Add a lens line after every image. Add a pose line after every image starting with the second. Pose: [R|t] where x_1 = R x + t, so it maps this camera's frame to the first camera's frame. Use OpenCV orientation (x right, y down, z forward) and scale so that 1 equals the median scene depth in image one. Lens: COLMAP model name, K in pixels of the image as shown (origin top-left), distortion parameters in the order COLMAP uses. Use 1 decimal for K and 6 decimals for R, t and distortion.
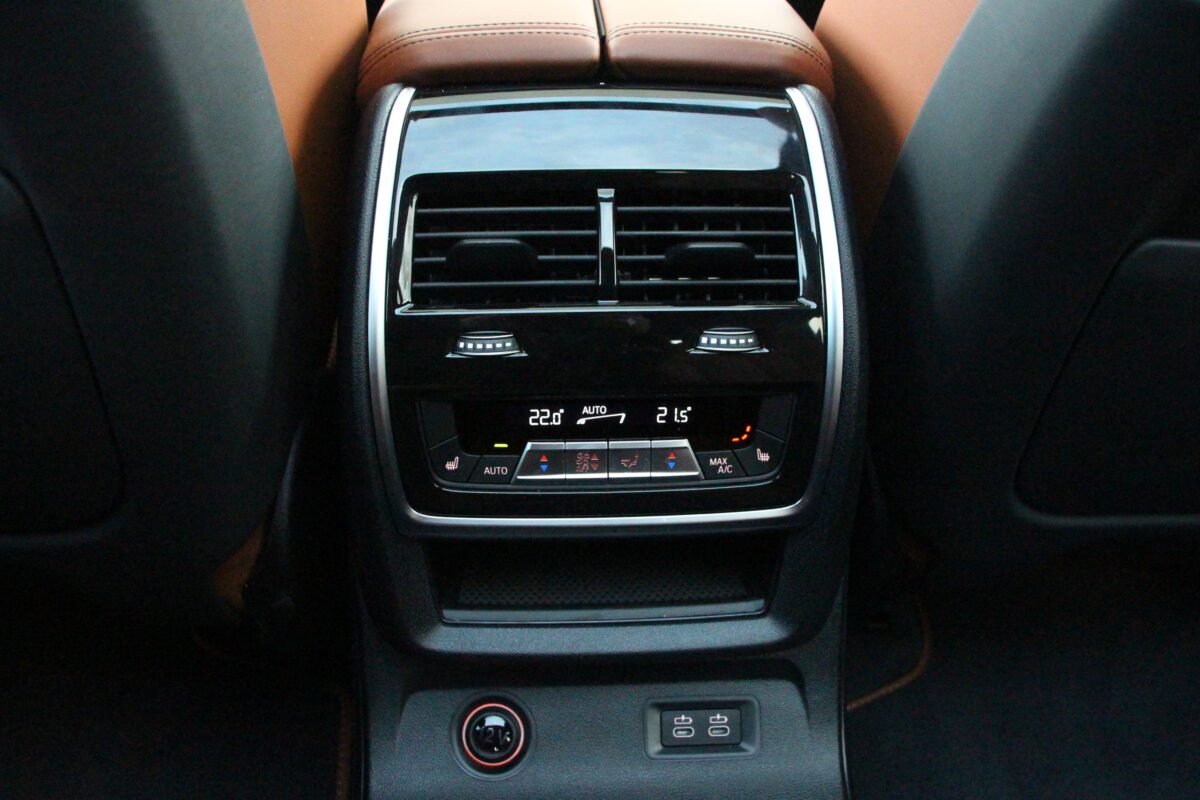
lens RADIAL K [[1001.9, 0, 600.0], [0, 1001.9, 400.0], [0, 0, 1]] dist [-0.129510, -0.001914]
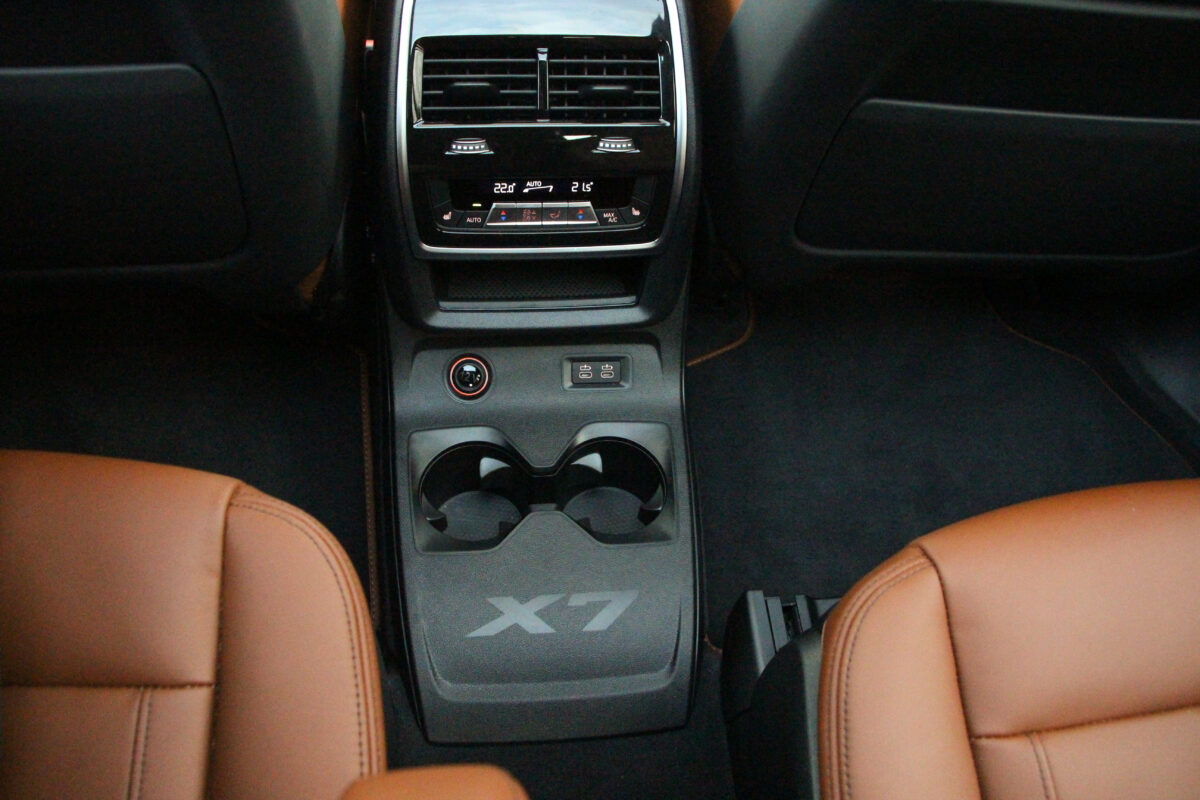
lens RADIAL K [[1001.9, 0, 600.0], [0, 1001.9, 400.0], [0, 0, 1]] dist [-0.129510, -0.001914]
pose [[0.996554, -0.001742, 0.082926, -0.033360], [-0.025567, 0.944648, 0.327089, -0.190311], [-0.078905, -0.328082, 0.941348, -0.655751]]
